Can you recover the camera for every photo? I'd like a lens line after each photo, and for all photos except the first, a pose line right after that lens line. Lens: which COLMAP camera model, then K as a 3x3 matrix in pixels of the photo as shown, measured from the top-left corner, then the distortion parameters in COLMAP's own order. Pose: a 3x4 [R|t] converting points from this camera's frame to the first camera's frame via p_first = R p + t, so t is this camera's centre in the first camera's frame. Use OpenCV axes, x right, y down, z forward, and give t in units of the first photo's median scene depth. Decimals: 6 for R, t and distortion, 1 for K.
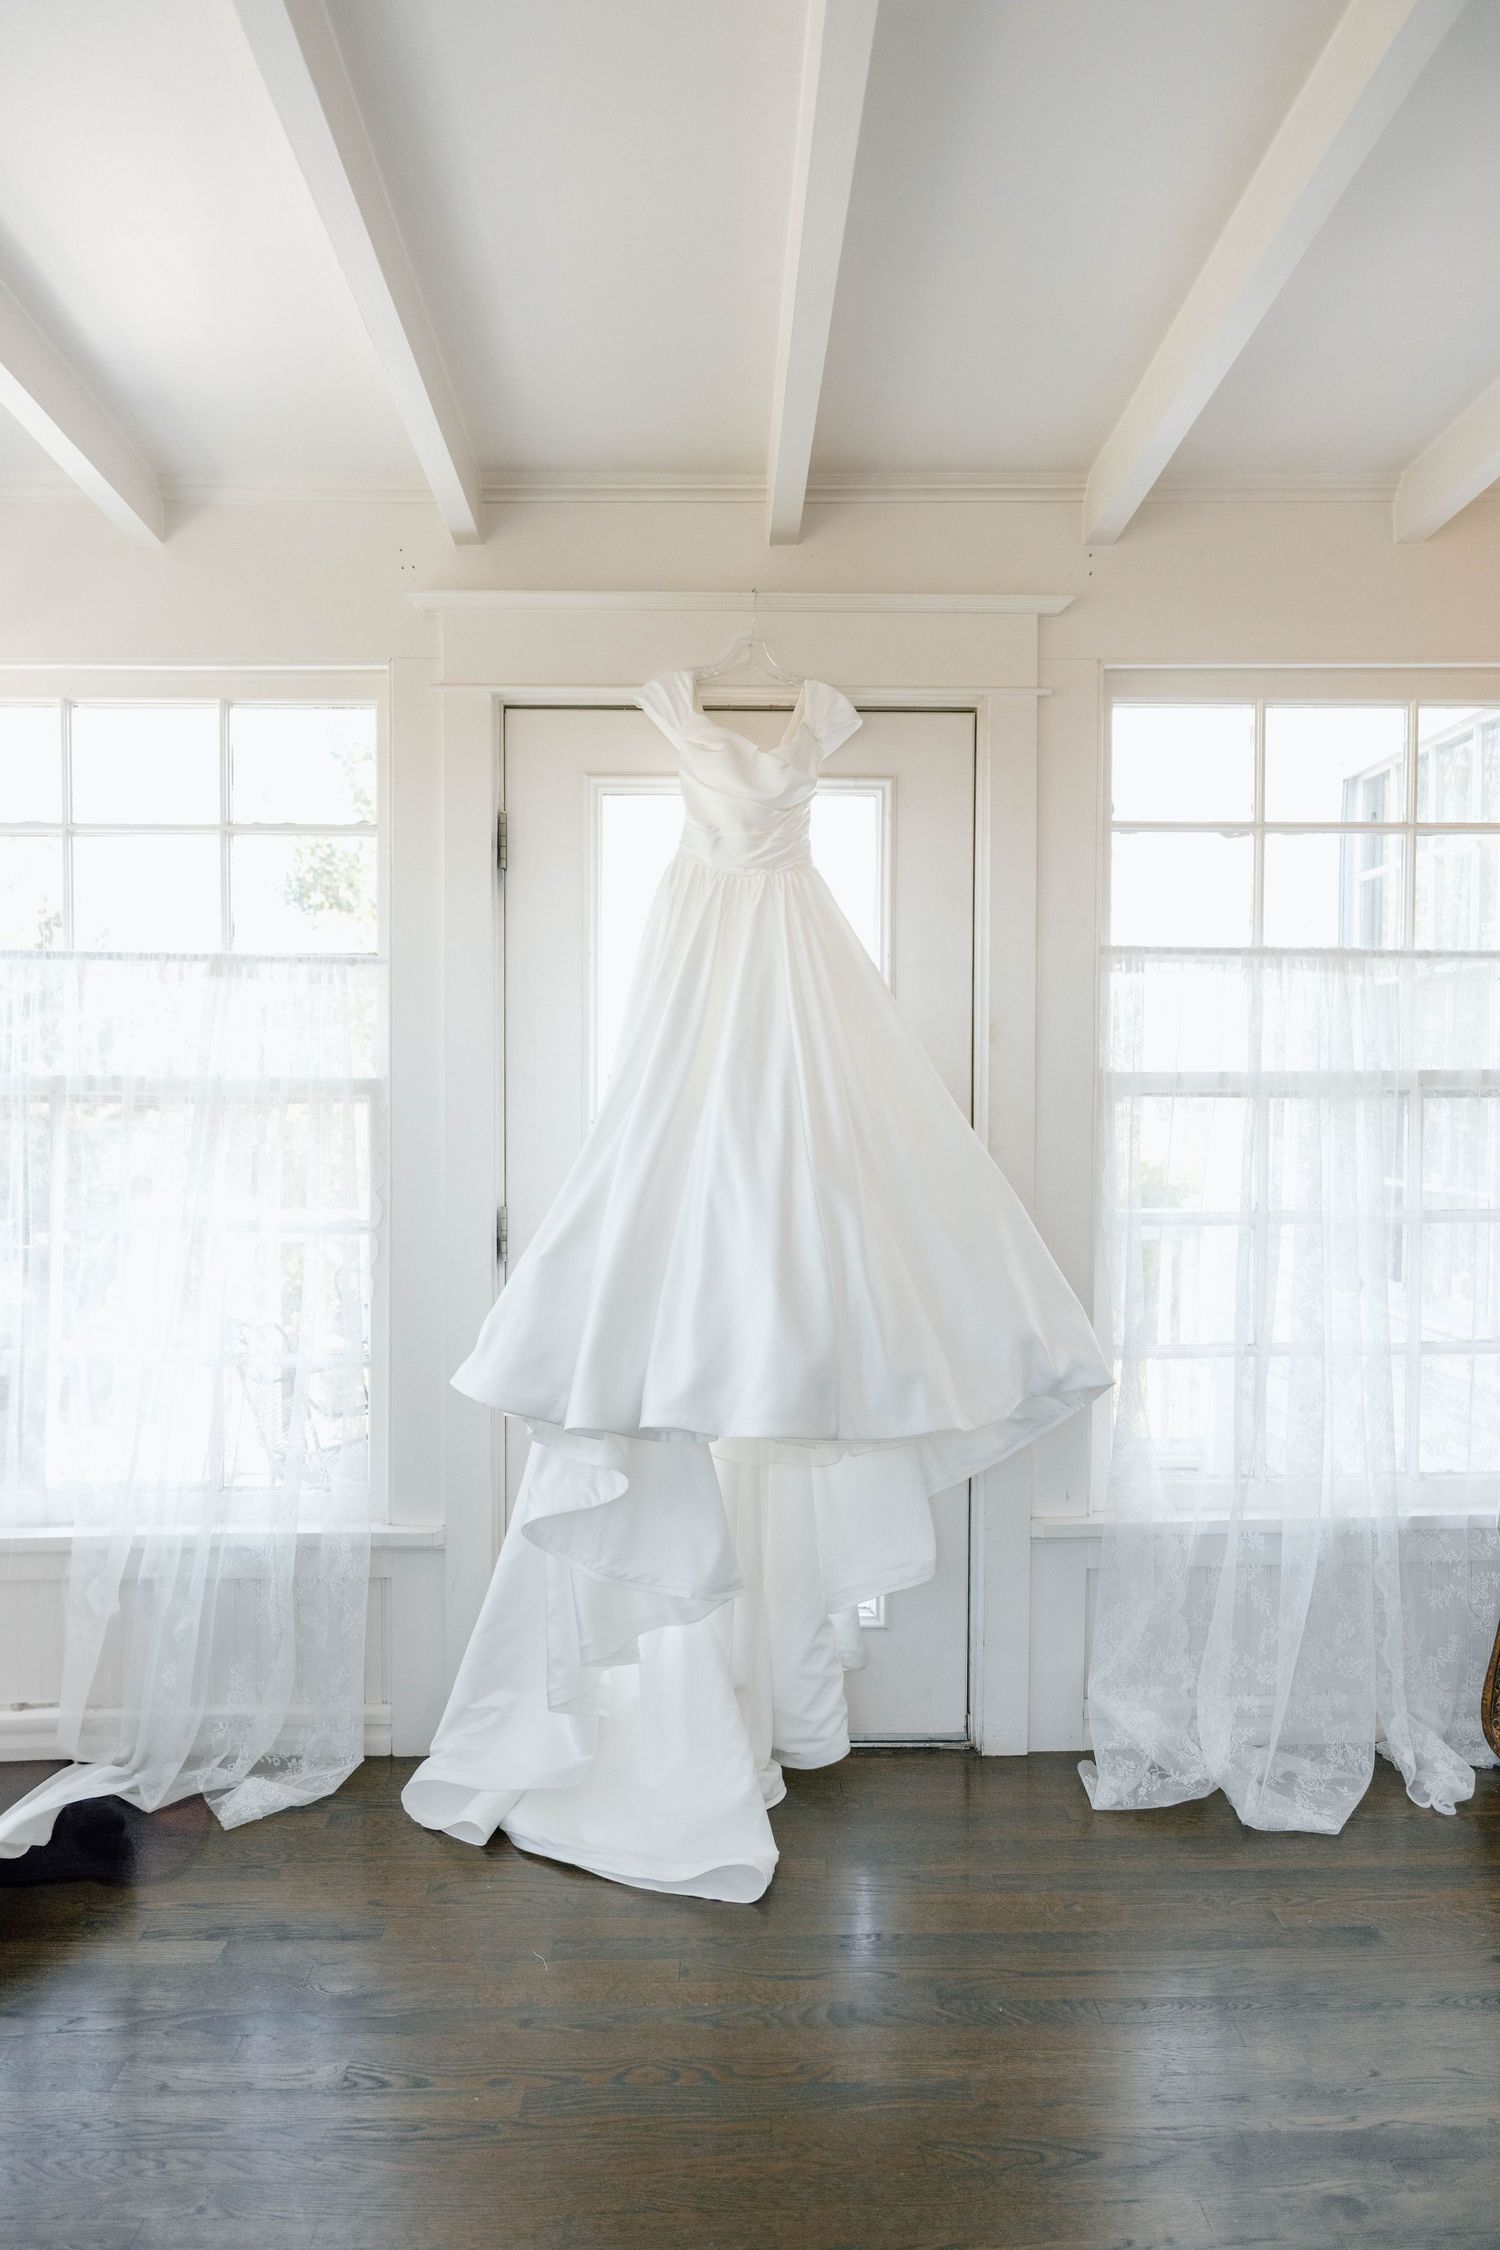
lens RADIAL K [[1453.9, 0, 734.4], [0, 1453.9, 1110.9], [0, 0, 1]] dist [-0.024633, 0.004214]
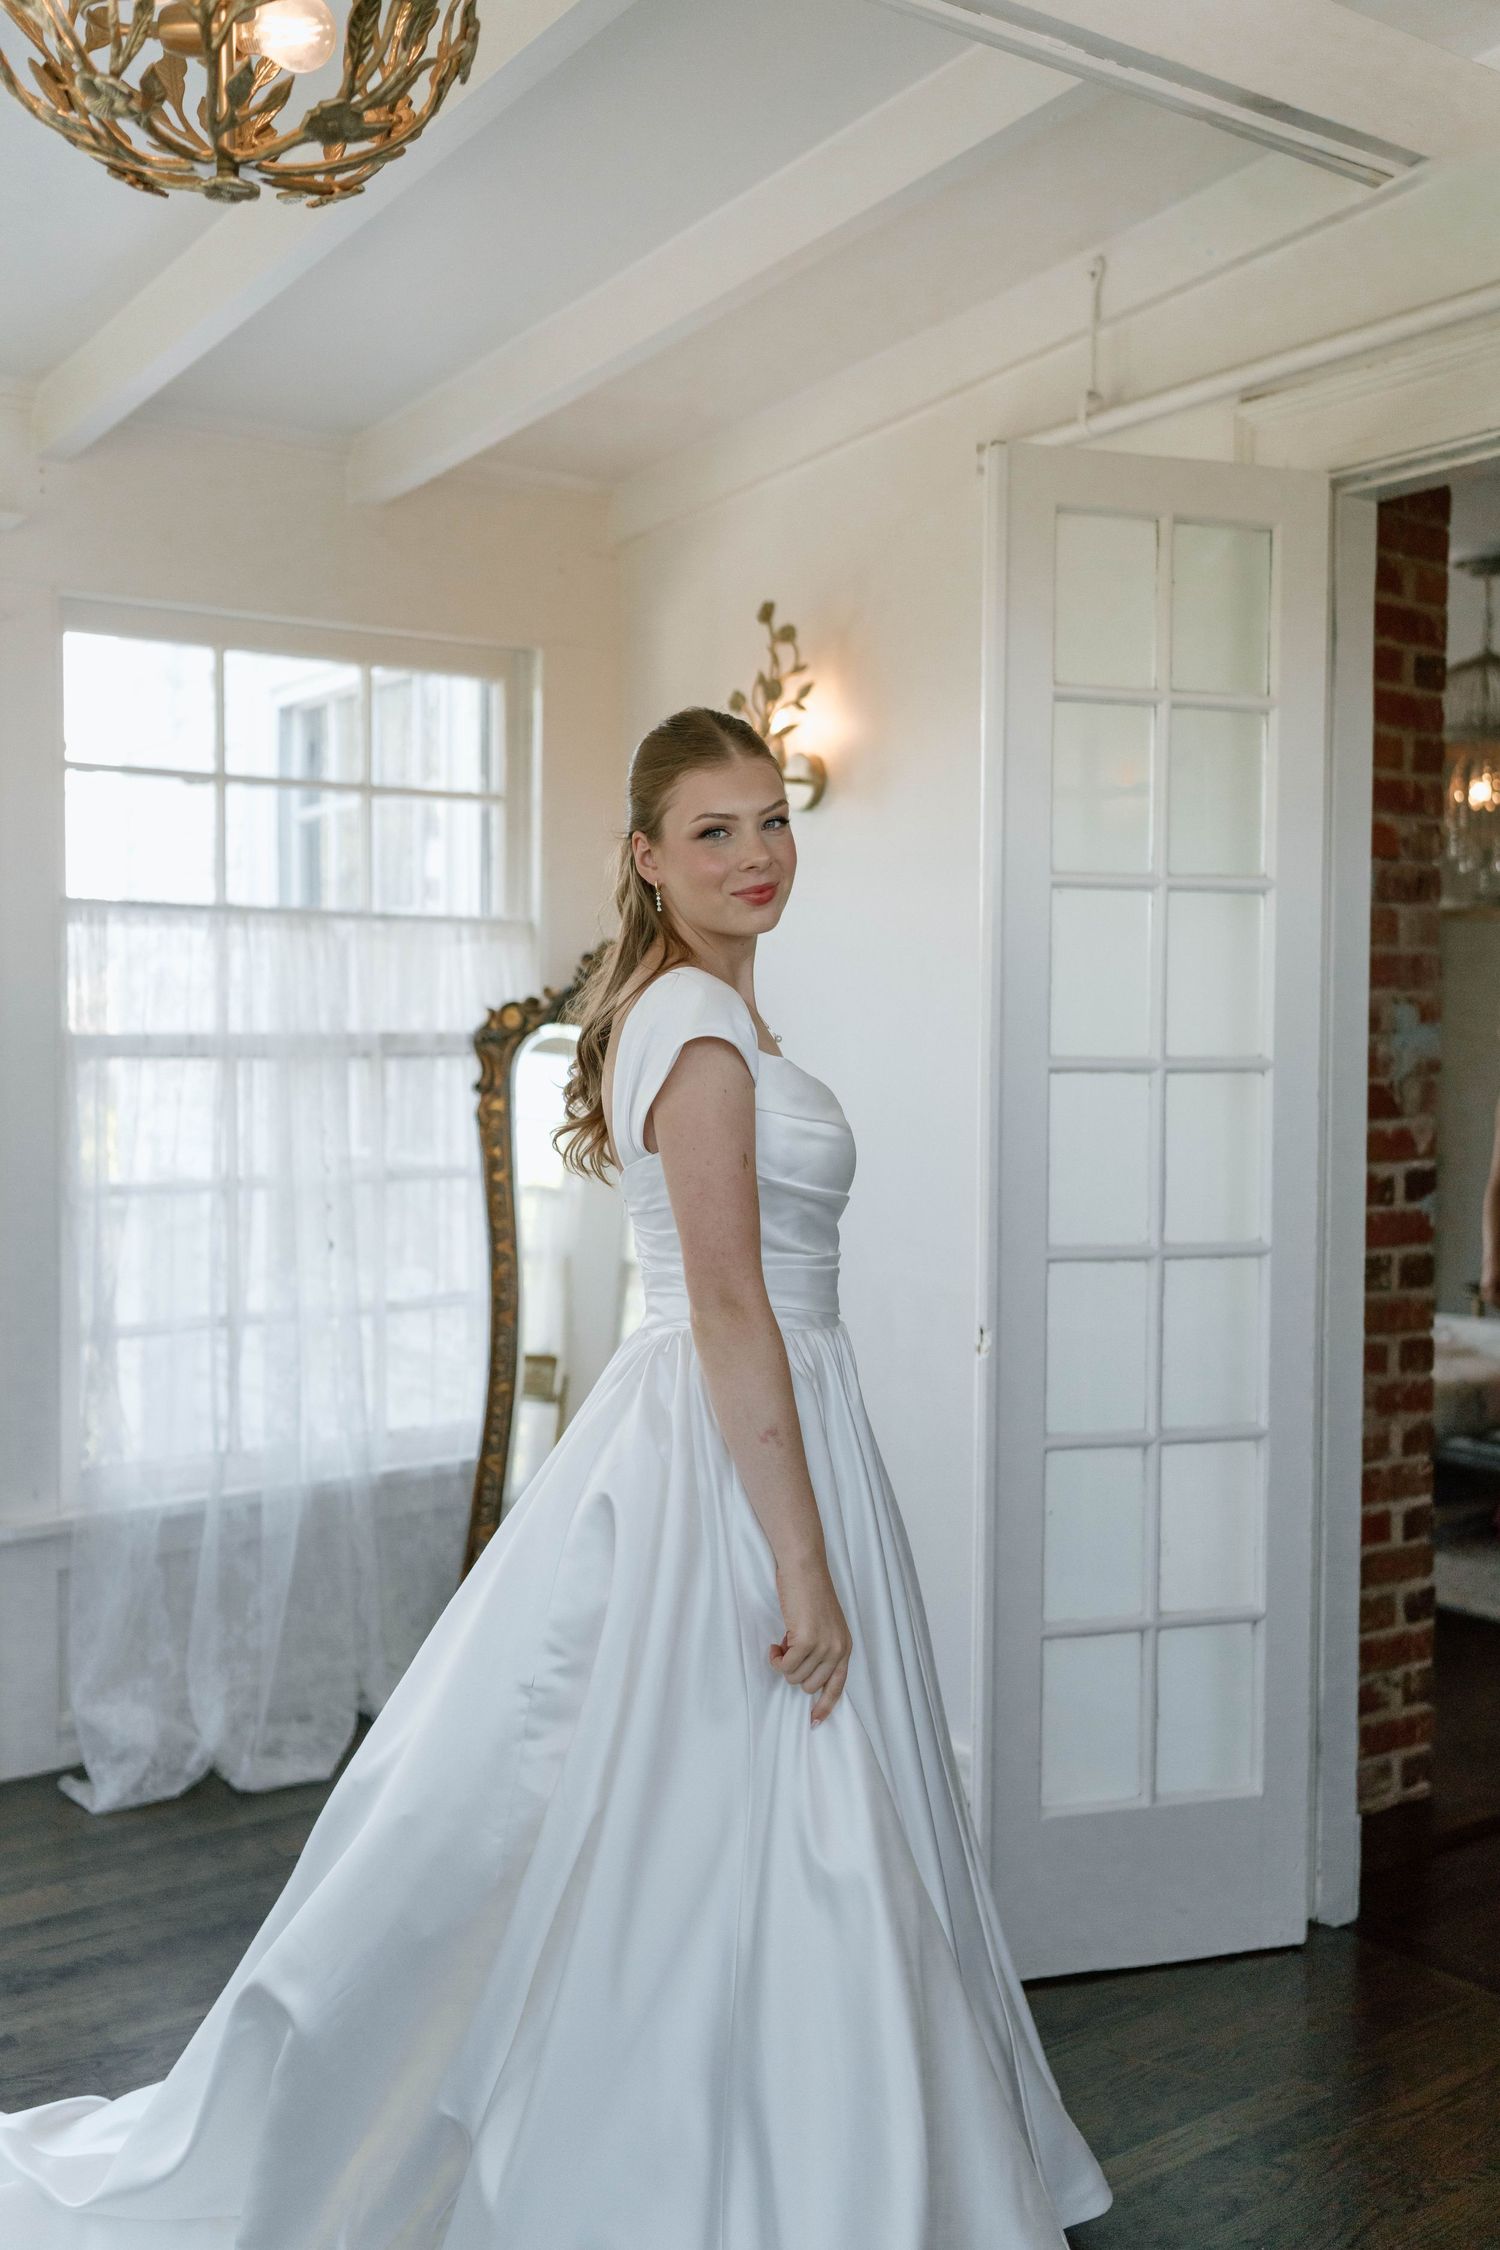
lens RADIAL K [[2280.6, 0, 753.3], [0, 2280.6, 1136.7], [0, 0, 1]] dist [-0.004805, 0.000000]
pose [[0.813163, -0.025306, 0.581485, -0.239696], [0.016390, 0.999654, 0.020584, 0.016593], [-0.581805, -0.007208, 0.813297, -0.443127]]
